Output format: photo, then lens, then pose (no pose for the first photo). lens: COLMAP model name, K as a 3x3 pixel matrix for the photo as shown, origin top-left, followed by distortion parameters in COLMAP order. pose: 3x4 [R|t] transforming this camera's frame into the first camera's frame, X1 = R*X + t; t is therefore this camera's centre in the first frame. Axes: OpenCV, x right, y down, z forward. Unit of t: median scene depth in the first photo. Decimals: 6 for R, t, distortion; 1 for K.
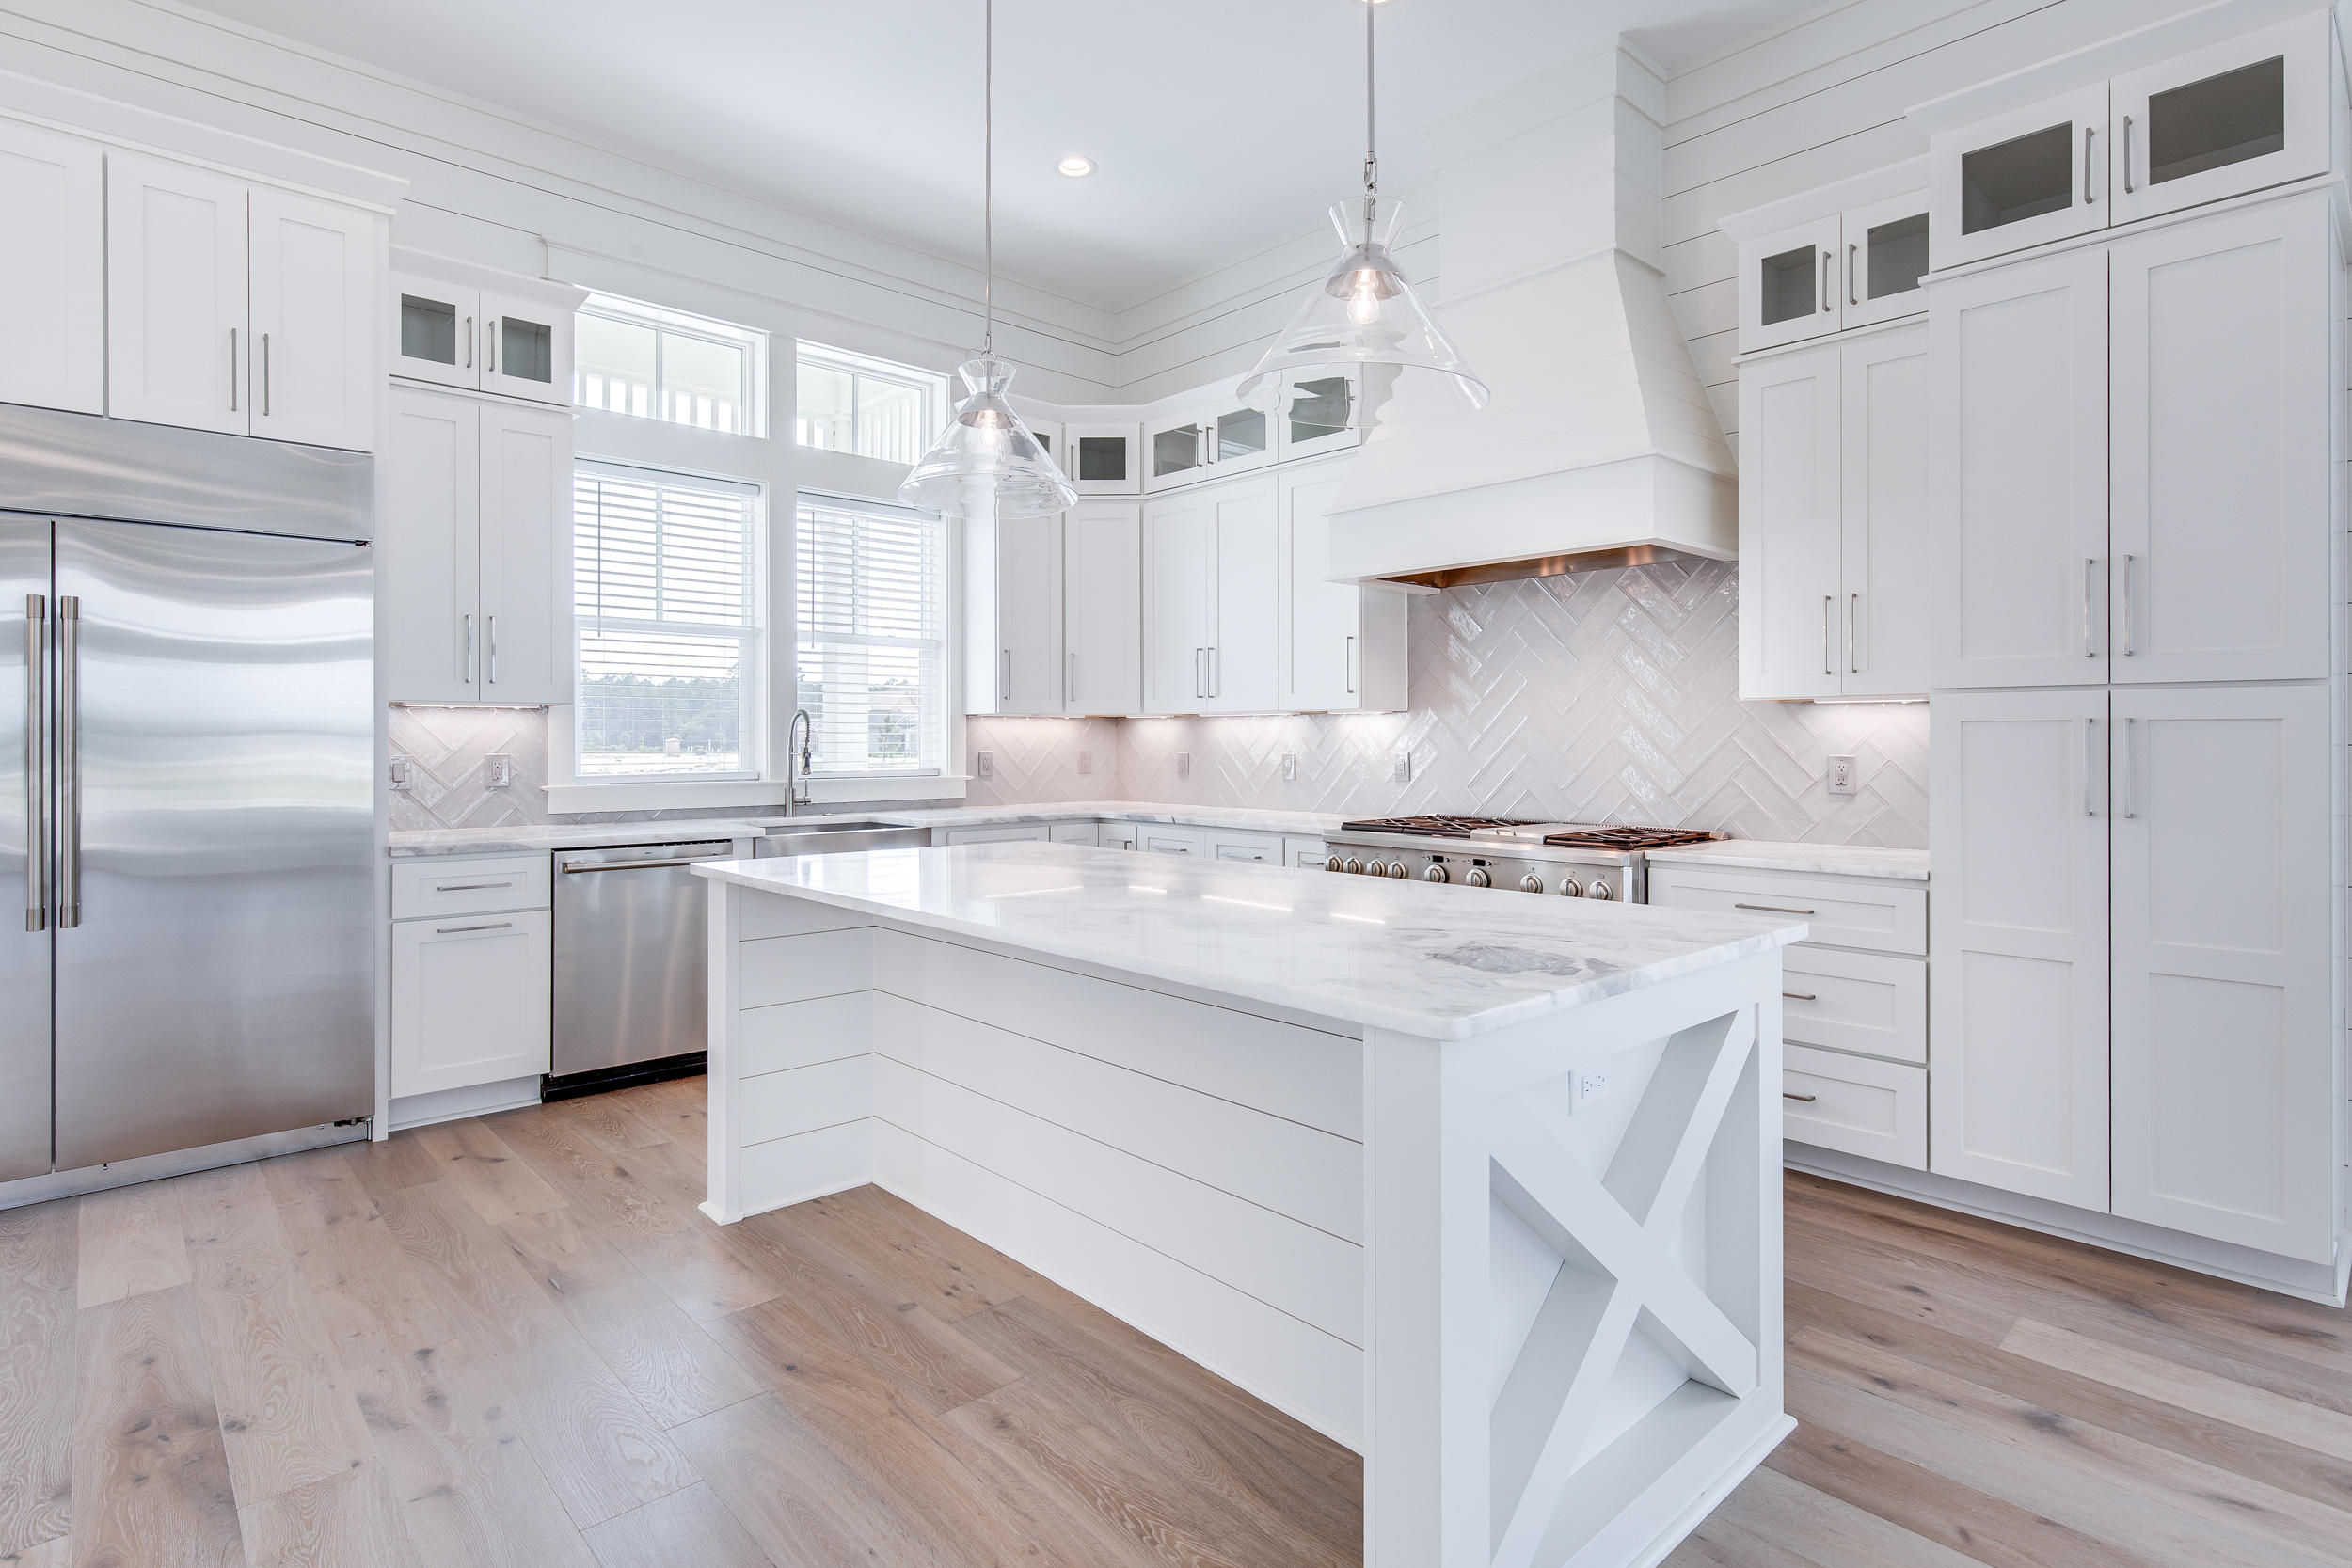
lens RADIAL K [[1139.0, 0, 1170.4], [0, 1139.0, 739.8], [0, 0, 1]] dist [0.000392, 0.000023]
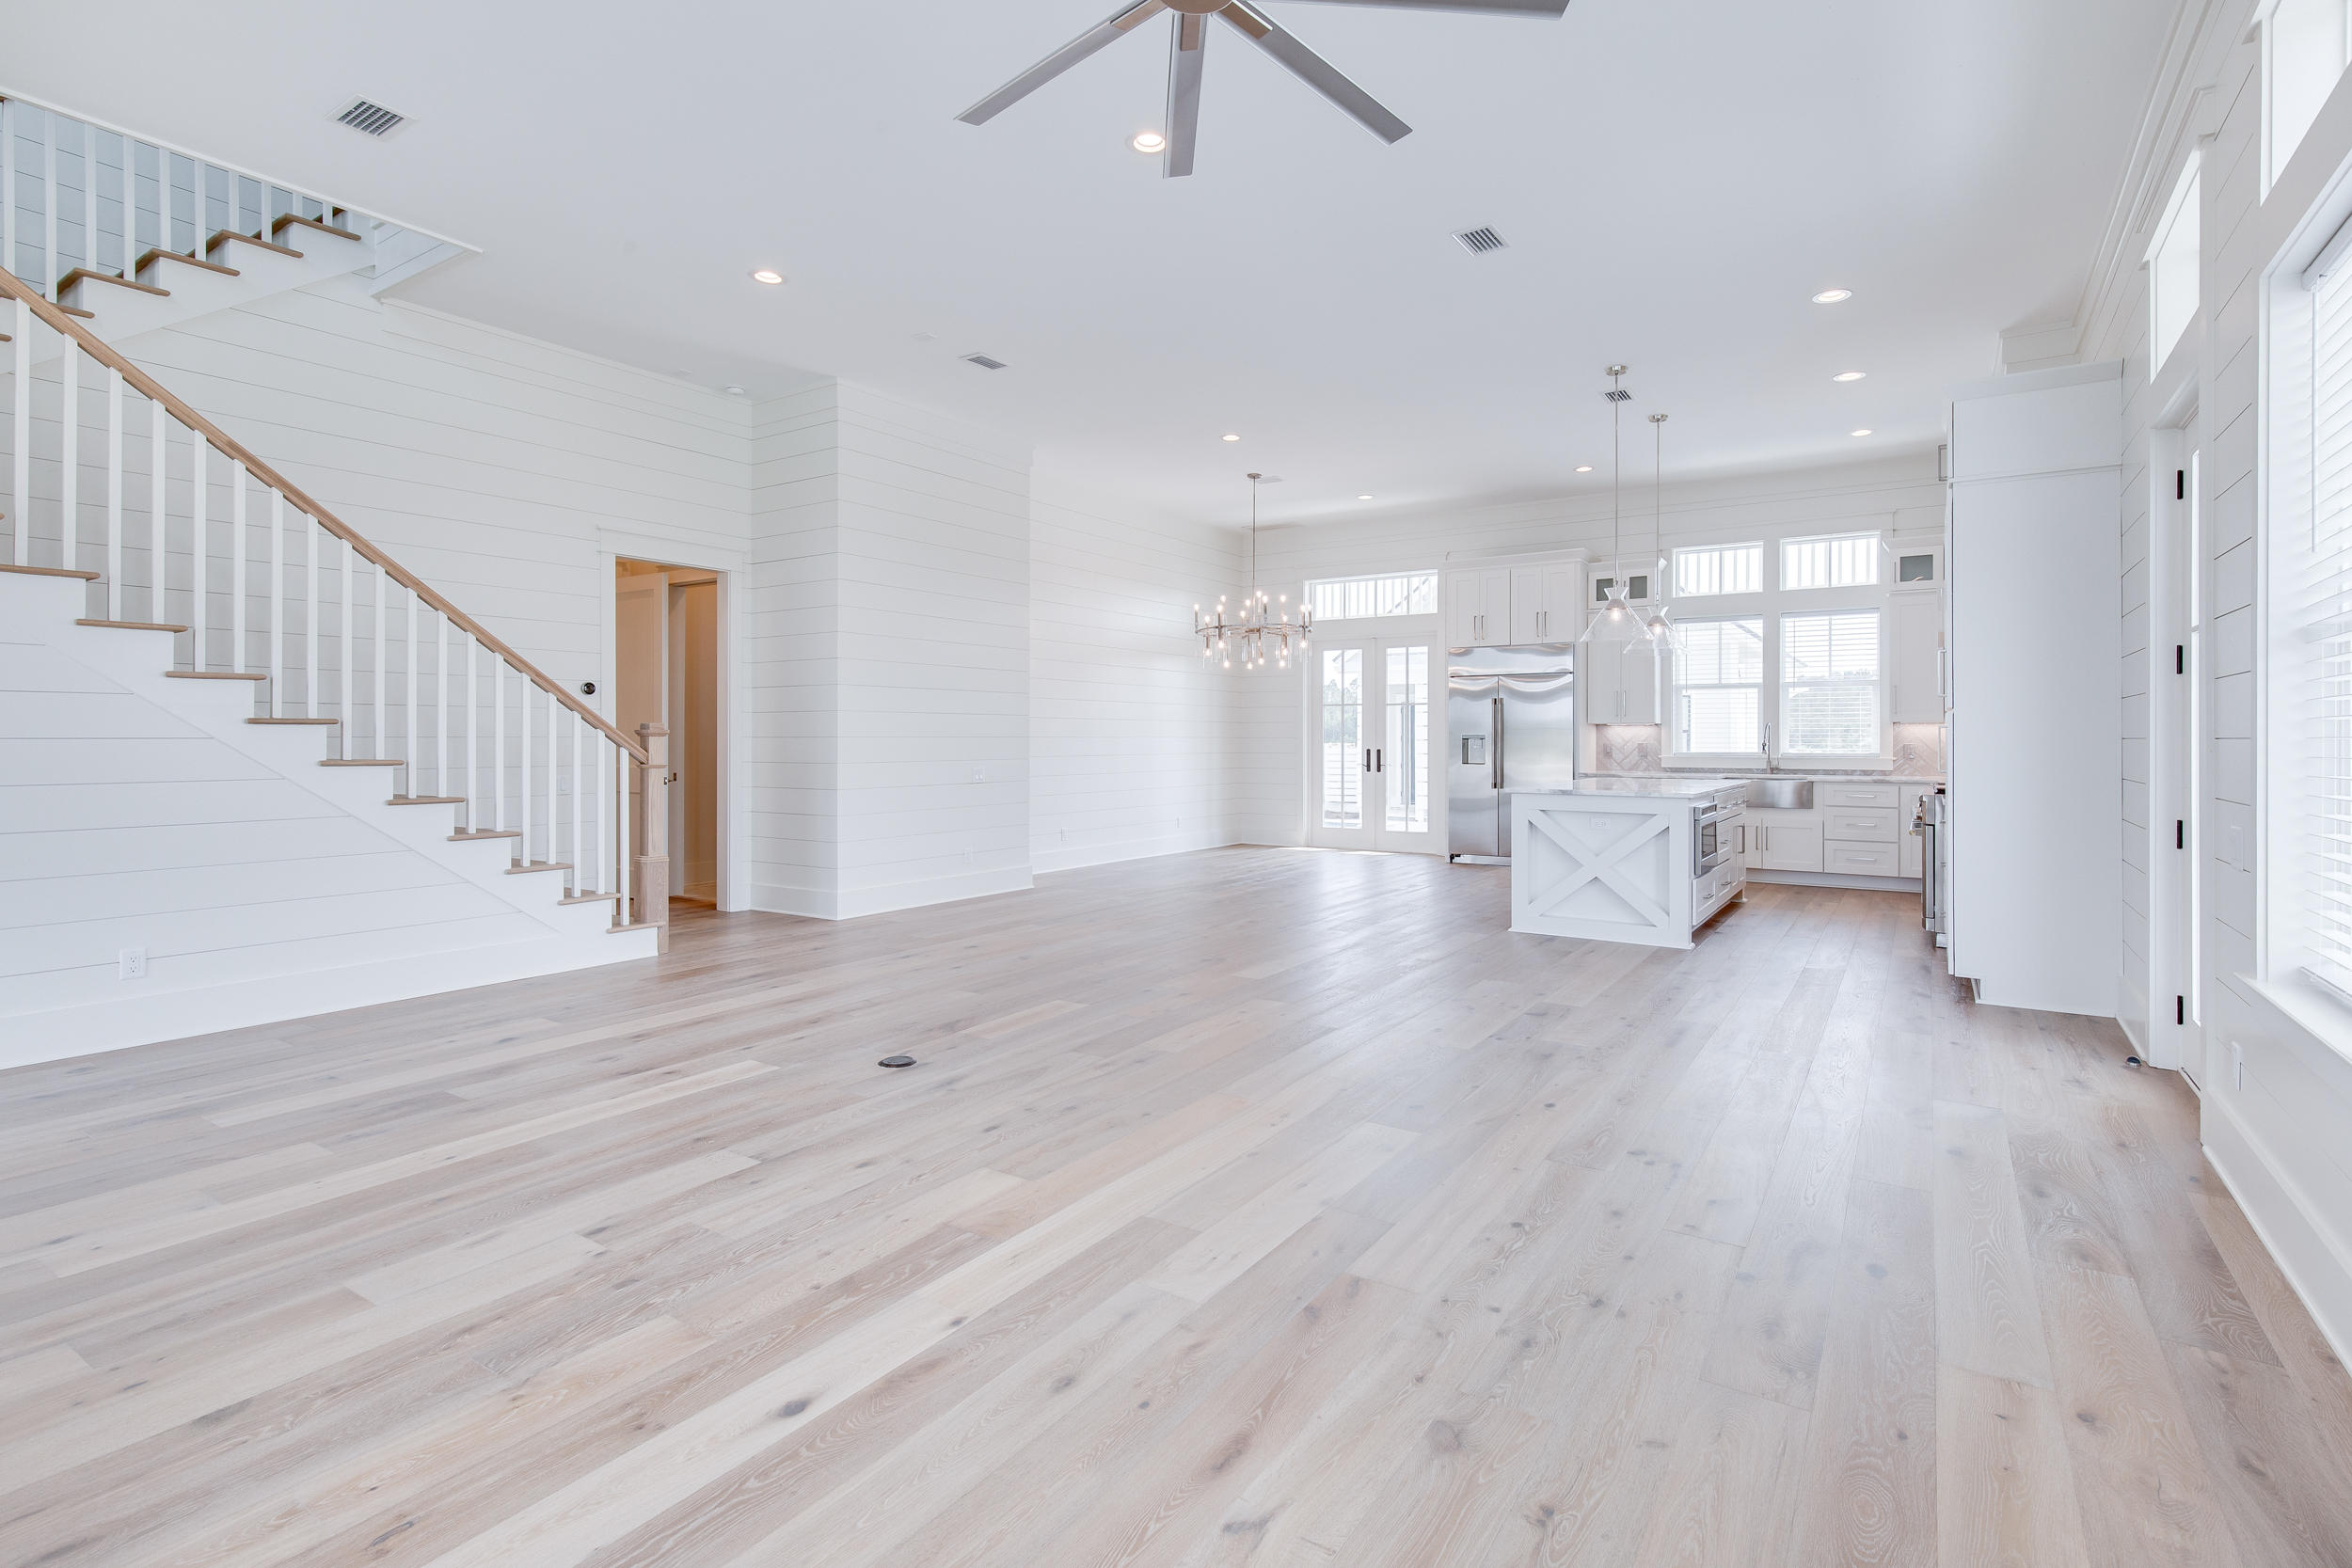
lens RADIAL K [[1139.0, 0, 1170.4], [0, 1139.0, 739.8], [0, 0, 1]] dist [0.000392, 0.000023]
pose [[0.253024, 0.000687, -0.967460, 1.236922], [-0.000353, 1.000000, 0.000618, 0.003869], [0.967460, 0.000185, 0.253024, -0.510788]]
